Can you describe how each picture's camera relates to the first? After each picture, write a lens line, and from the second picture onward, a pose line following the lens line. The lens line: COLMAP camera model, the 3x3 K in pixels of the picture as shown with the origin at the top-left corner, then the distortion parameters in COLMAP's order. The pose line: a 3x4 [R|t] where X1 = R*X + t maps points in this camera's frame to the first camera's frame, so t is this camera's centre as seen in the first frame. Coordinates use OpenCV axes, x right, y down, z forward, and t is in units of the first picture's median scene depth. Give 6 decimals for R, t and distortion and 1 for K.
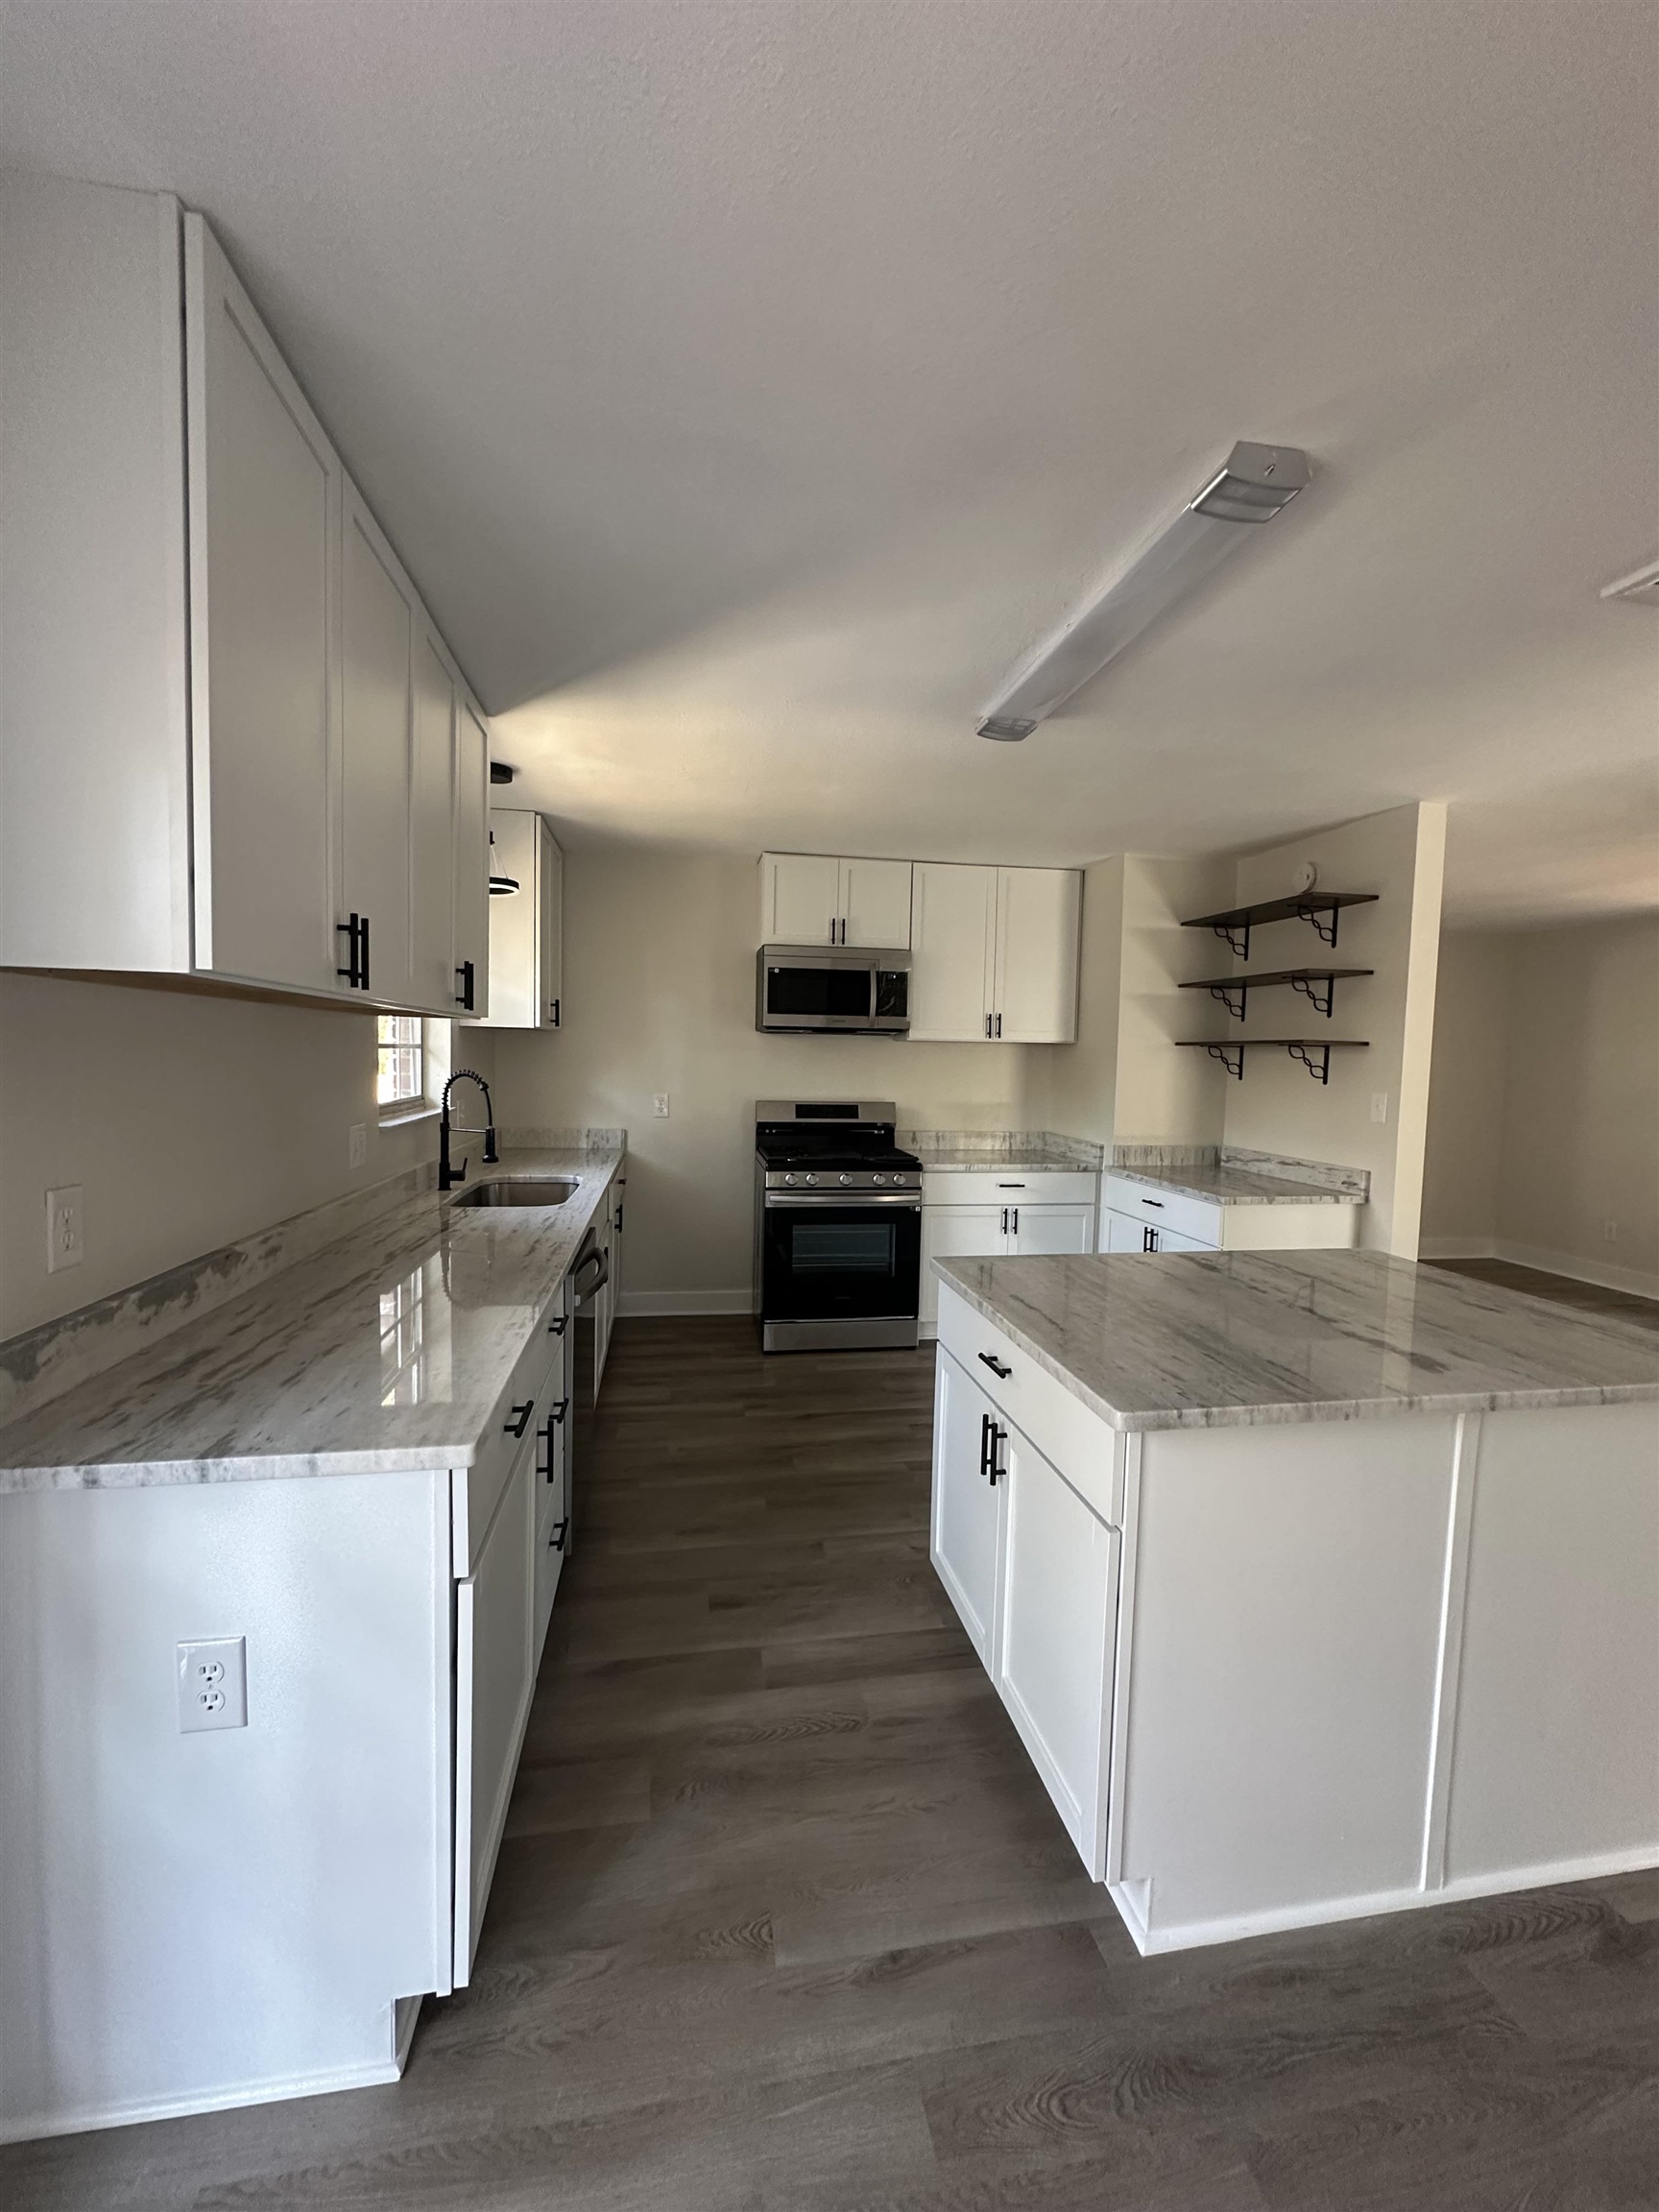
lens RADIAL K [[879.3, 0, 829.5], [0, 879.3, 1106.0], [0, 0, 1]] dist [-0.000514, 0.000525]
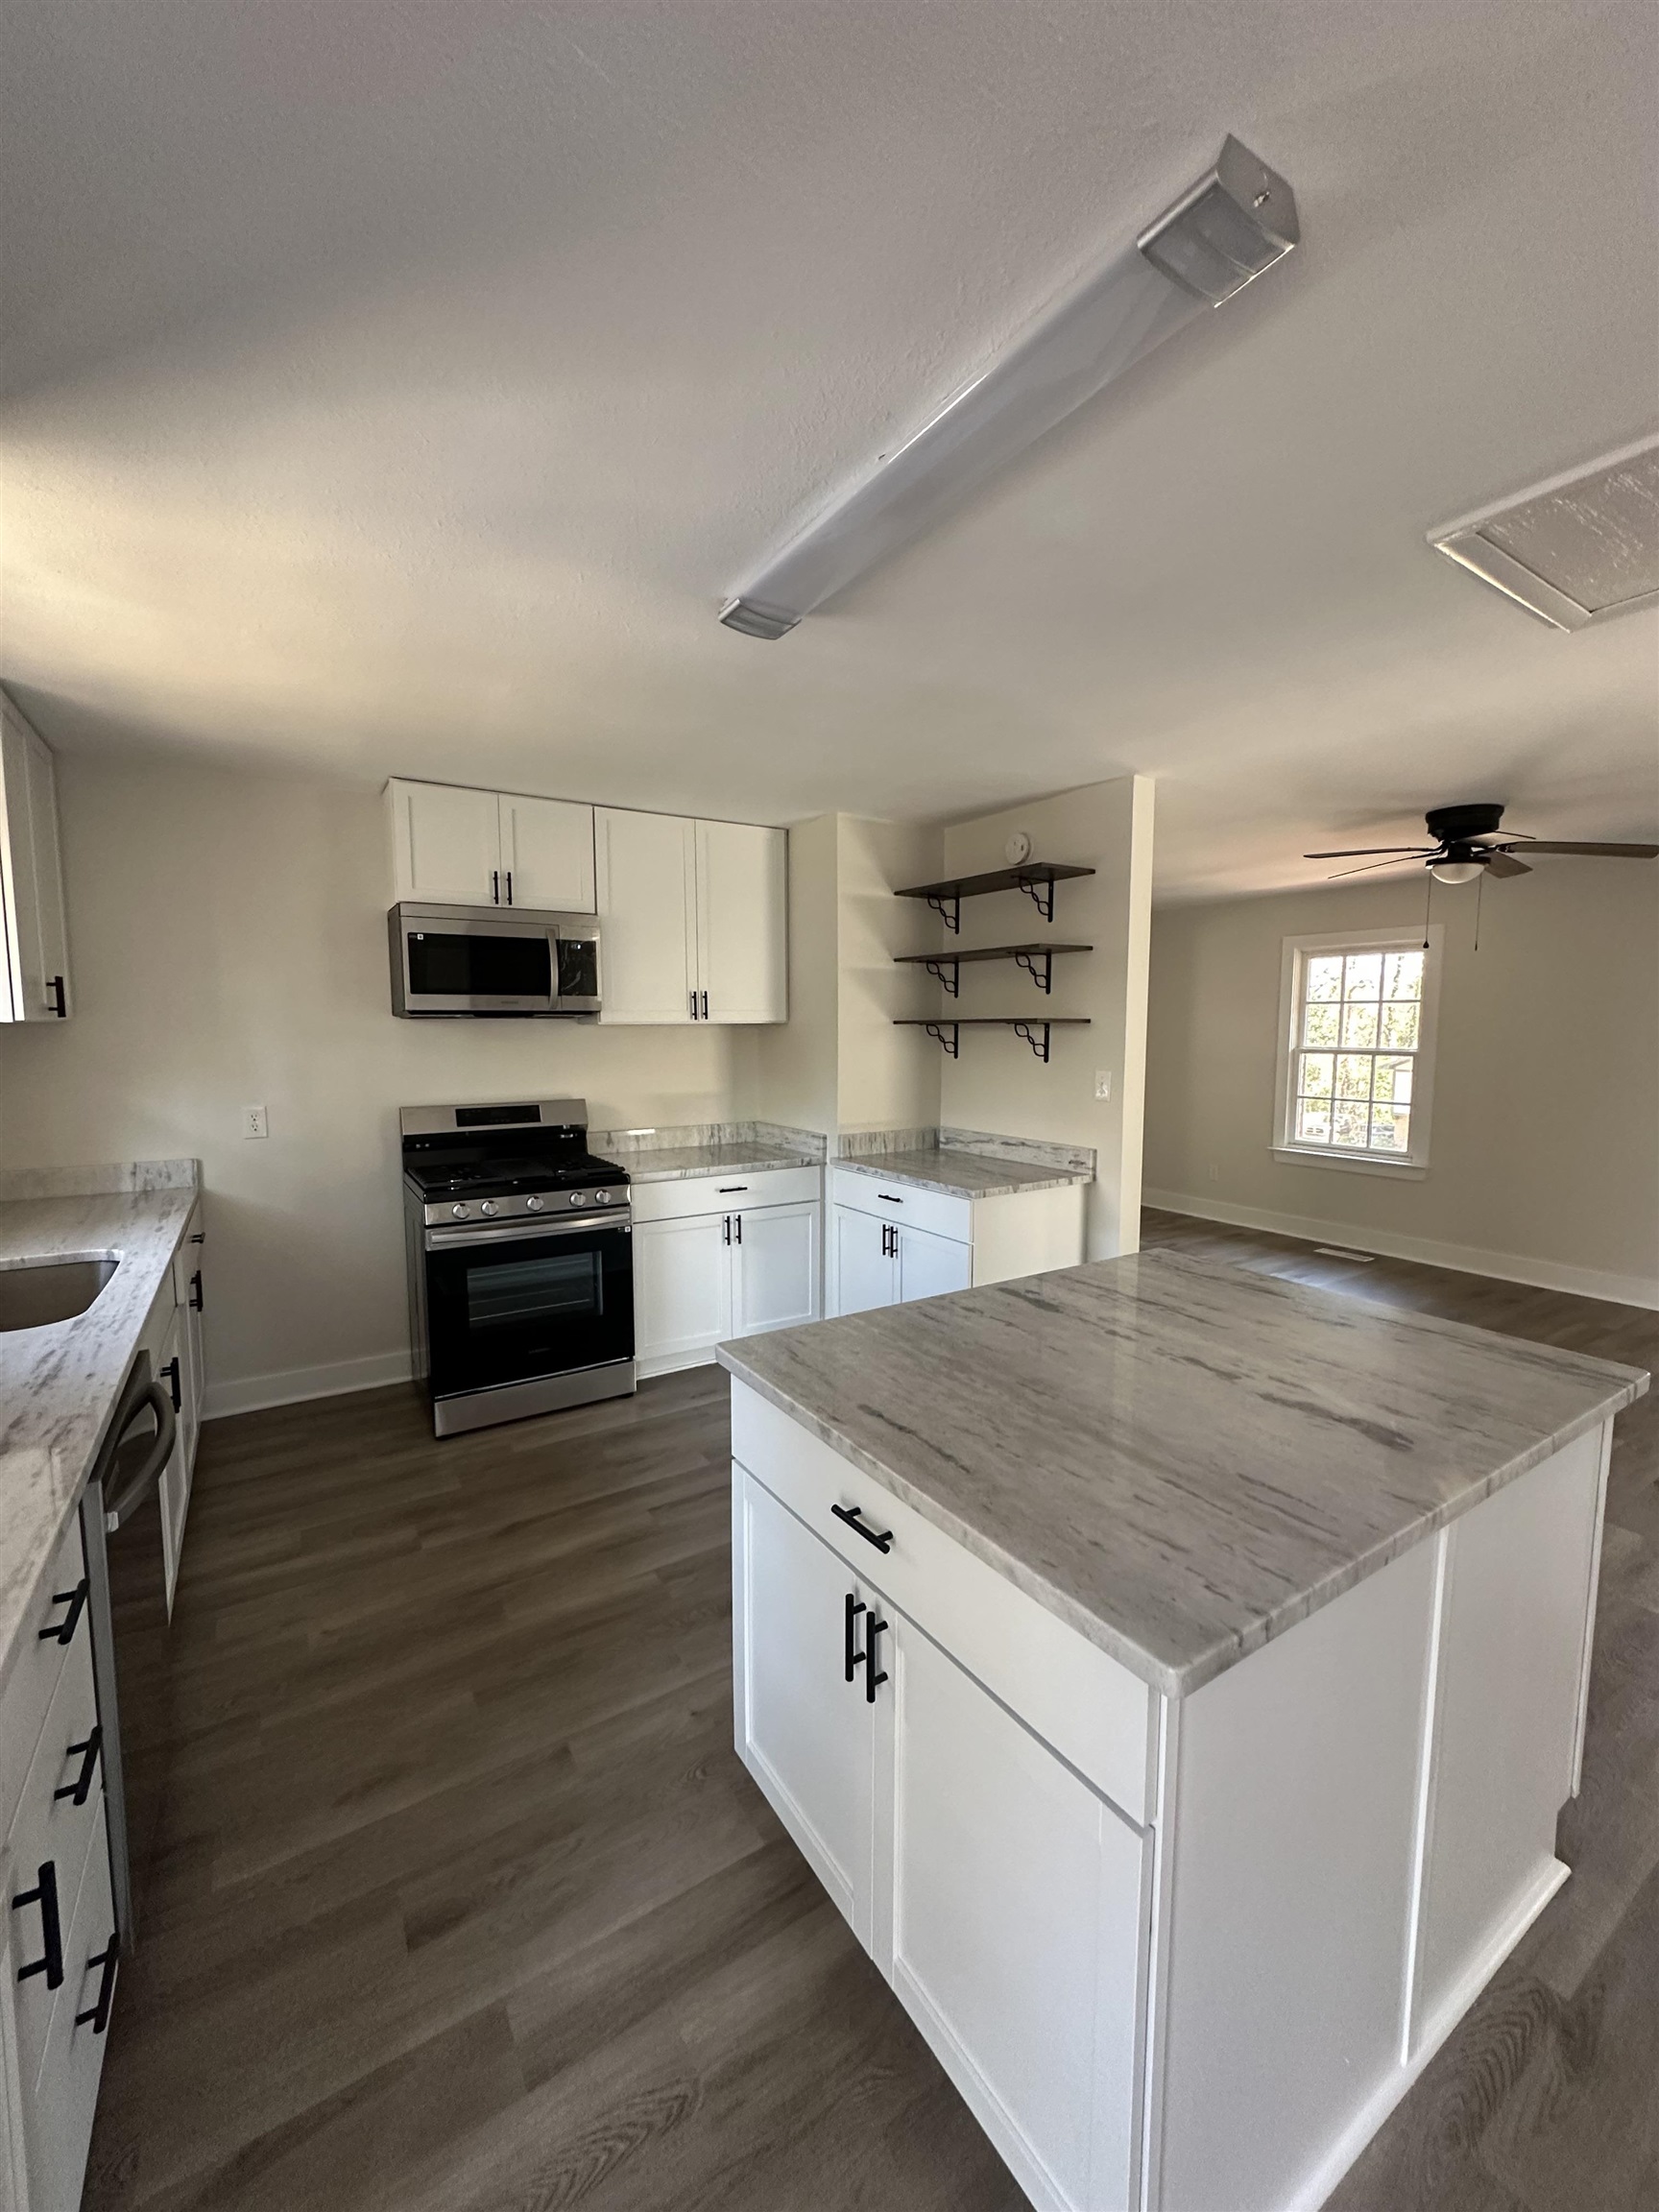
lens RADIAL K [[879.3, 0, 829.5], [0, 879.3, 1106.0], [0, 0, 1]] dist [-0.000514, 0.000525]
pose [[0.922560, -0.058201, 0.381438, -0.033582], [0.045061, 0.998045, 0.043299, -0.026644], [-0.383212, -0.022758, 0.923380, 0.167837]]
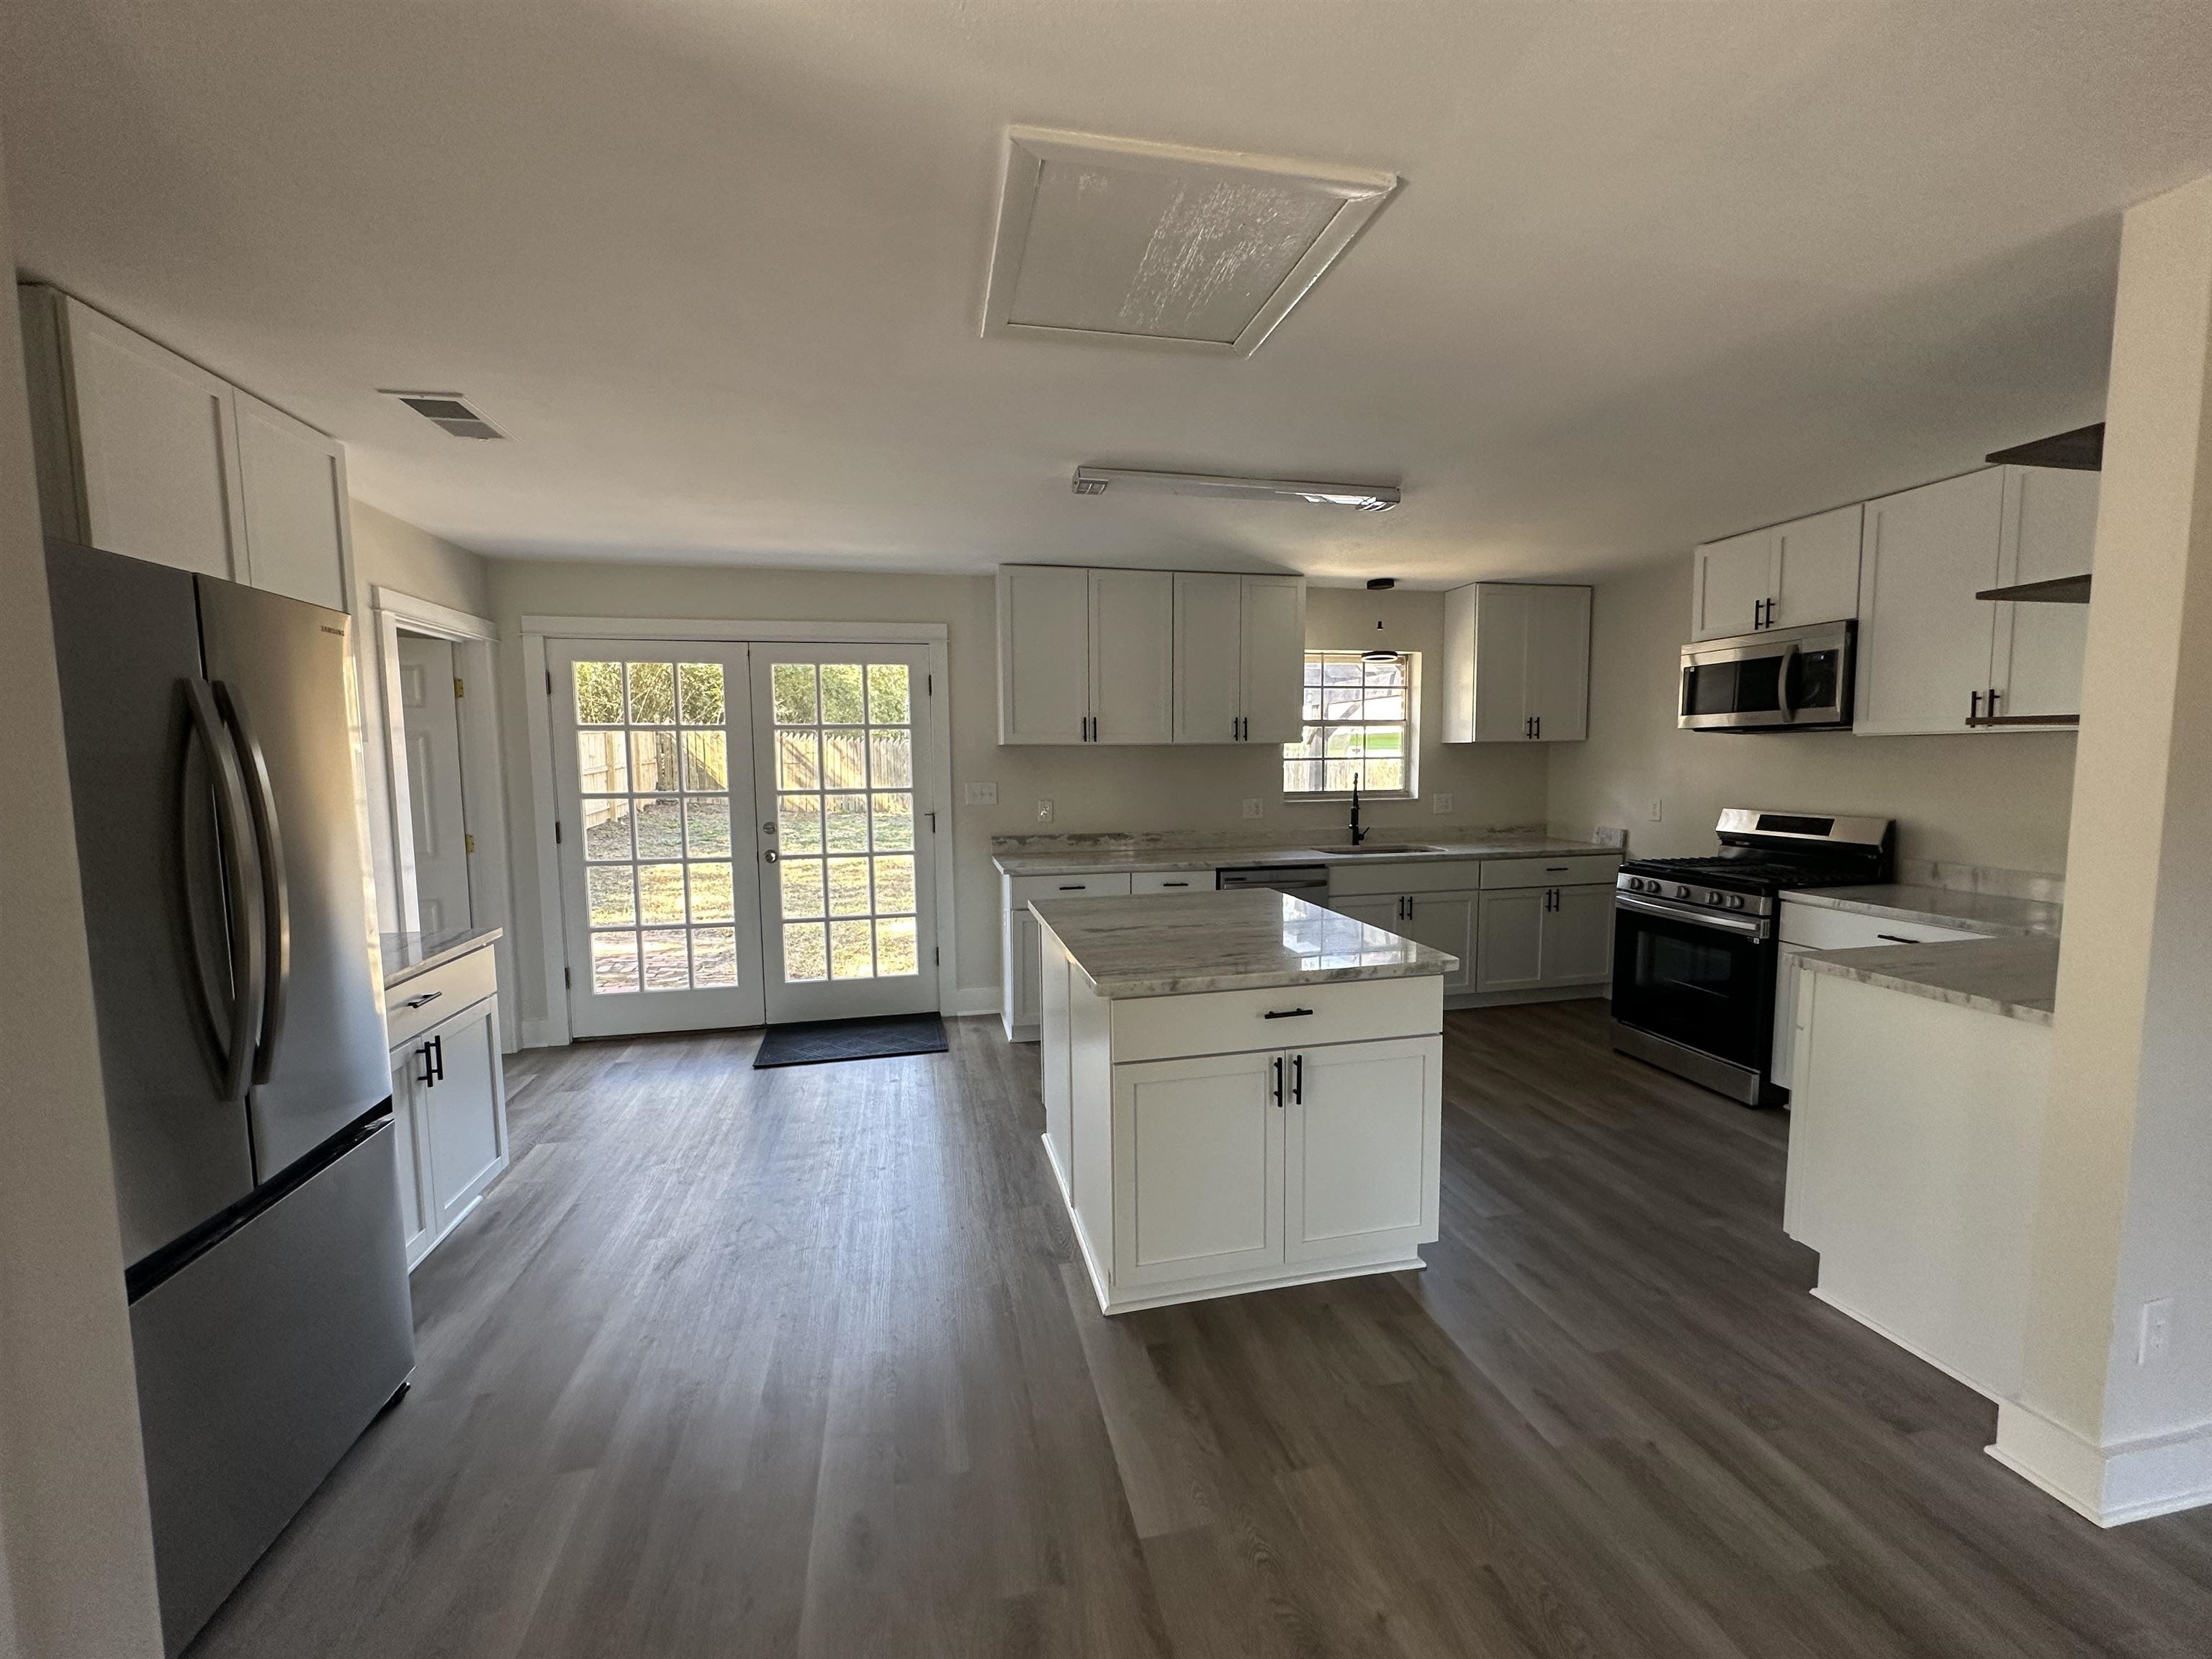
lens RADIAL K [[879.3, 0, 1106.0], [0, 879.3, 829.5], [0, 0, 1]] dist [-0.000514, 0.000525]
pose [[0.043710, 0.061808, -0.997130, 0.915210], [-0.048613, 0.997034, 0.059671, -0.007967], [0.997861, 0.045866, 0.046585, 0.347186]]
